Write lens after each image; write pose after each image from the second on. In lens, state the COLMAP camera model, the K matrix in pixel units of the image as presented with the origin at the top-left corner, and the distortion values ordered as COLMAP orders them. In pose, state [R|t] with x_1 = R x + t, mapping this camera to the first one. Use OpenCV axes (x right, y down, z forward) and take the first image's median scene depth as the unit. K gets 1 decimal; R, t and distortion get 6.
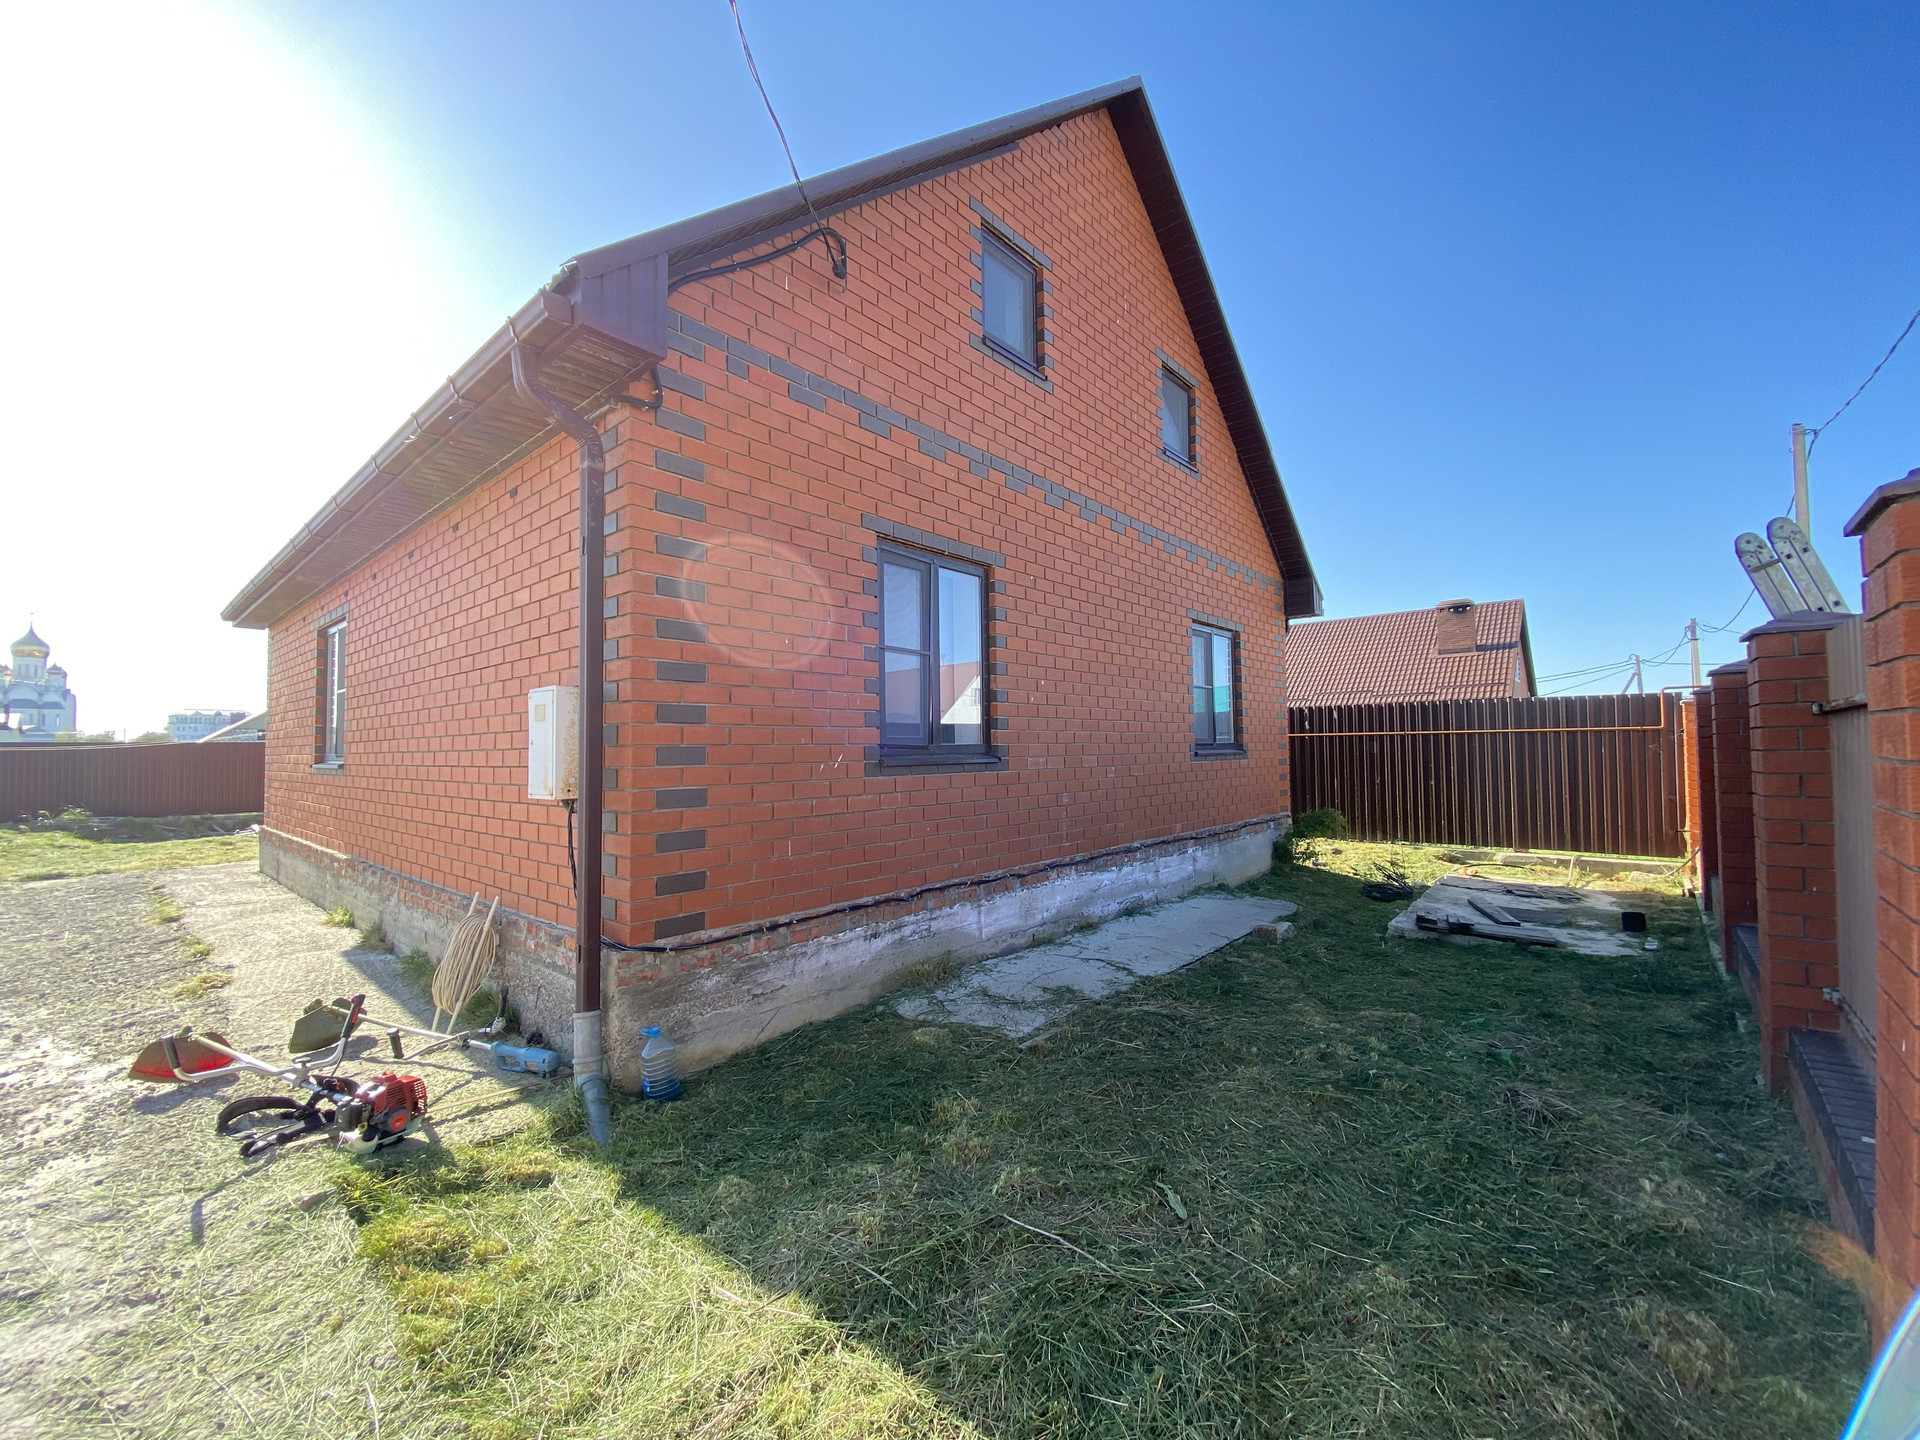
lens RADIAL K [[778.3, 0, 954.0], [0, 778.3, 711.3], [0, 0, 1]] dist [0.012213, -0.015775]
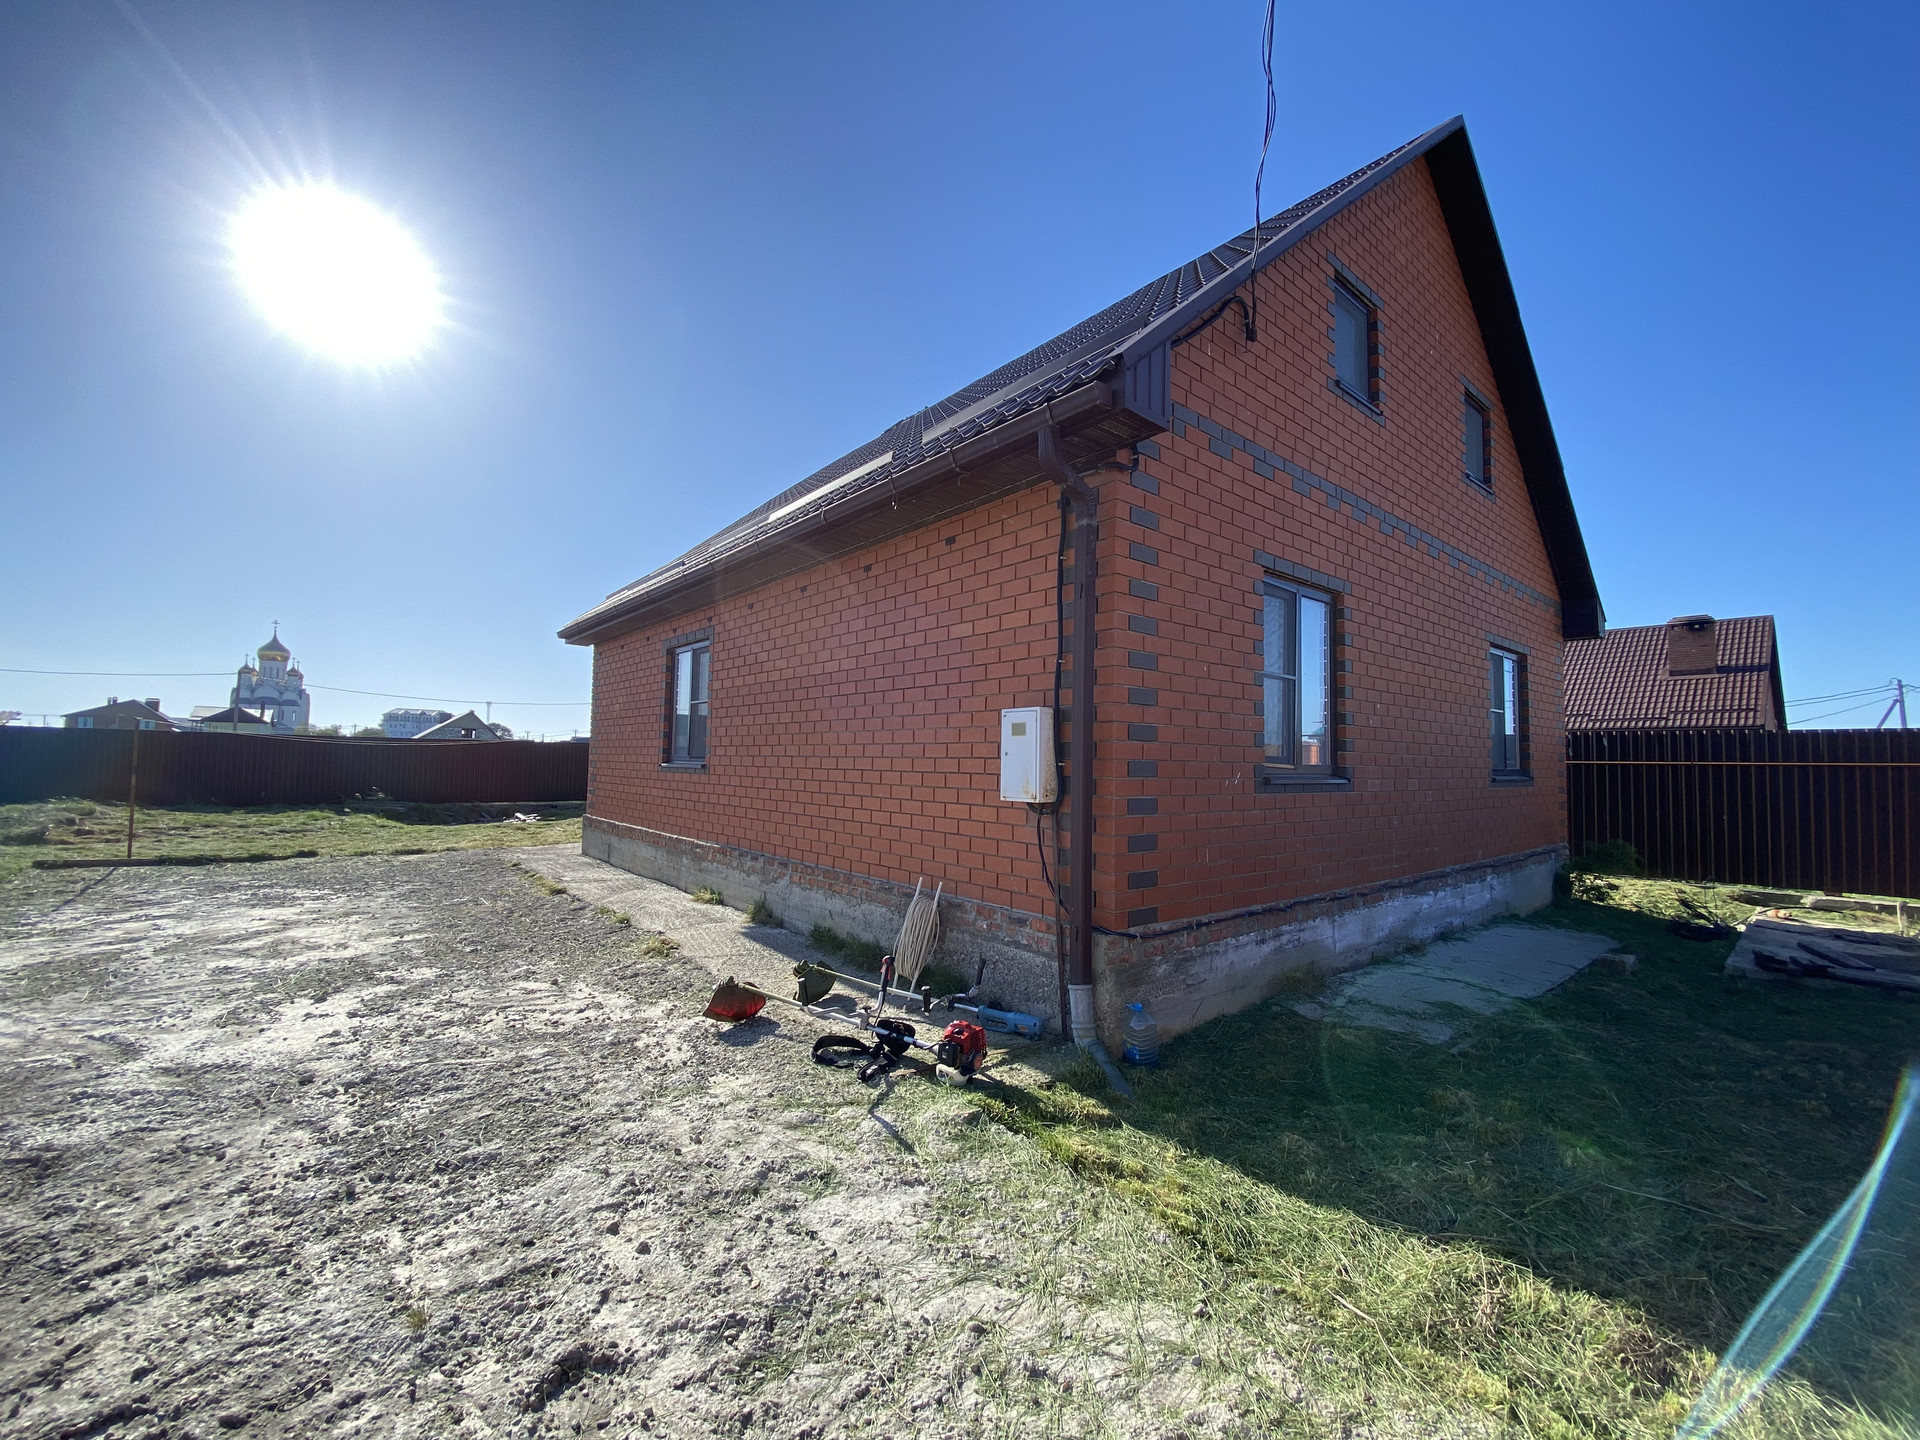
lens RADIAL K [[778.3, 0, 944.5], [0, 778.3, 714.4], [0, 0, 1]] dist [0.012213, -0.015775]
pose [[0.987201, 0.019671, -0.158265, -0.350980], [-0.021484, 0.999722, -0.009749, -0.005148], [0.158029, 0.013024, 0.987349, -0.136648]]
